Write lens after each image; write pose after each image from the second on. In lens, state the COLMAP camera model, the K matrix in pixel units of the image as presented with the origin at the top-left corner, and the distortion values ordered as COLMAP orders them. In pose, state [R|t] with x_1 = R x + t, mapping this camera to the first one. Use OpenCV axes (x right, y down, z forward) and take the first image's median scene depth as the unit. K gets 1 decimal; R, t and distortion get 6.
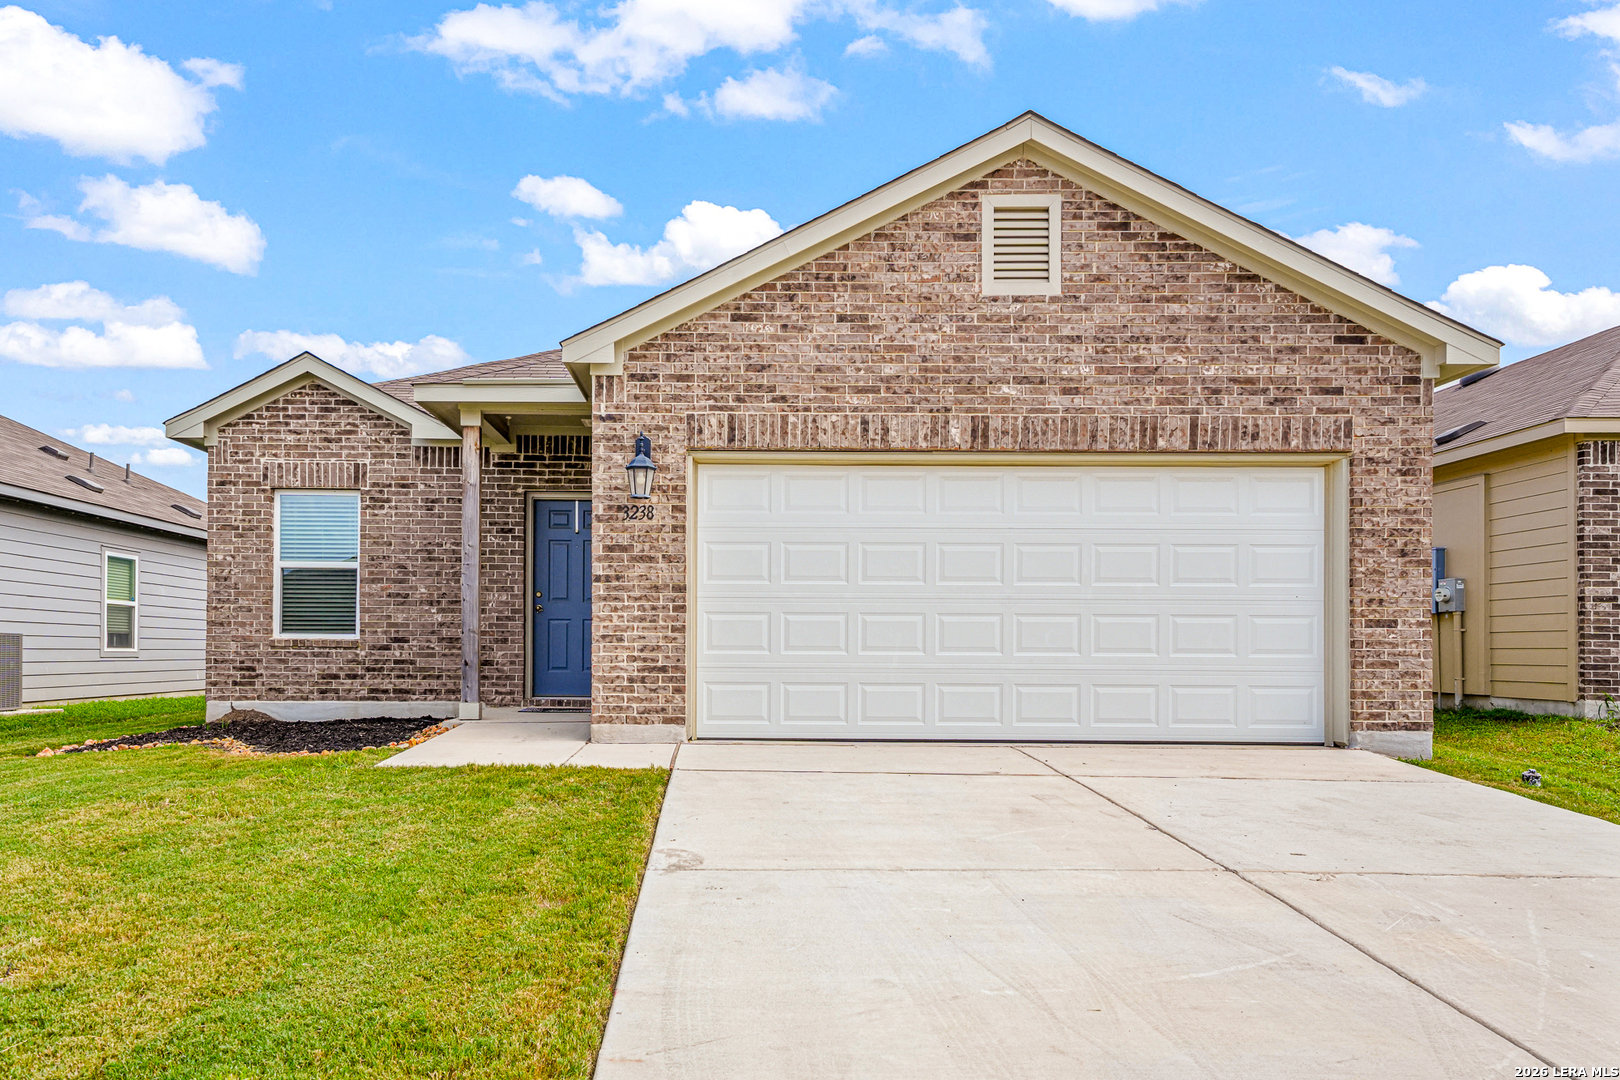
lens RADIAL K [[1123.5, 0, 806.5], [0, 1123.5, 644.6], [0, 0, 1]] dist [0.001991, 0.003434]
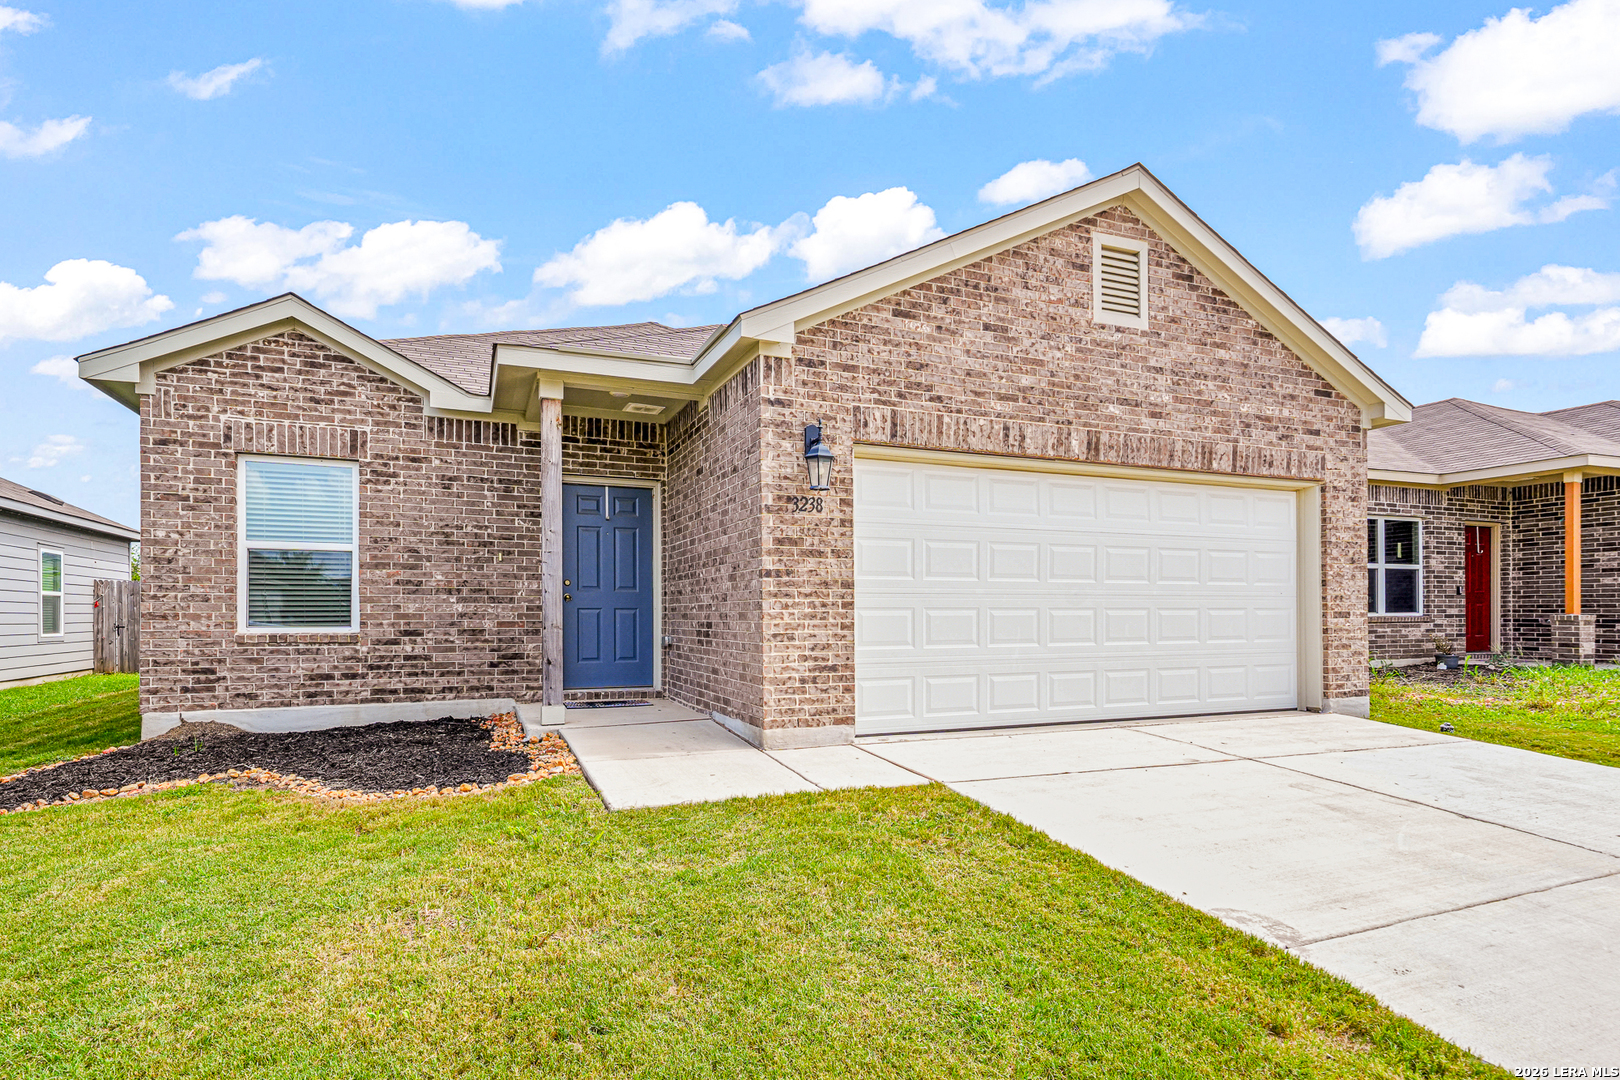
lens RADIAL K [[832.2, 0, 806.9], [0, 832.2, 607.2], [0, 0, 1]] dist [0.001881, -0.000433]
pose [[0.921326, -0.005299, 0.388755, -0.425681], [0.004020, 0.999983, 0.004105, -0.033547], [-0.388770, -0.002219, 0.921332, 0.351639]]
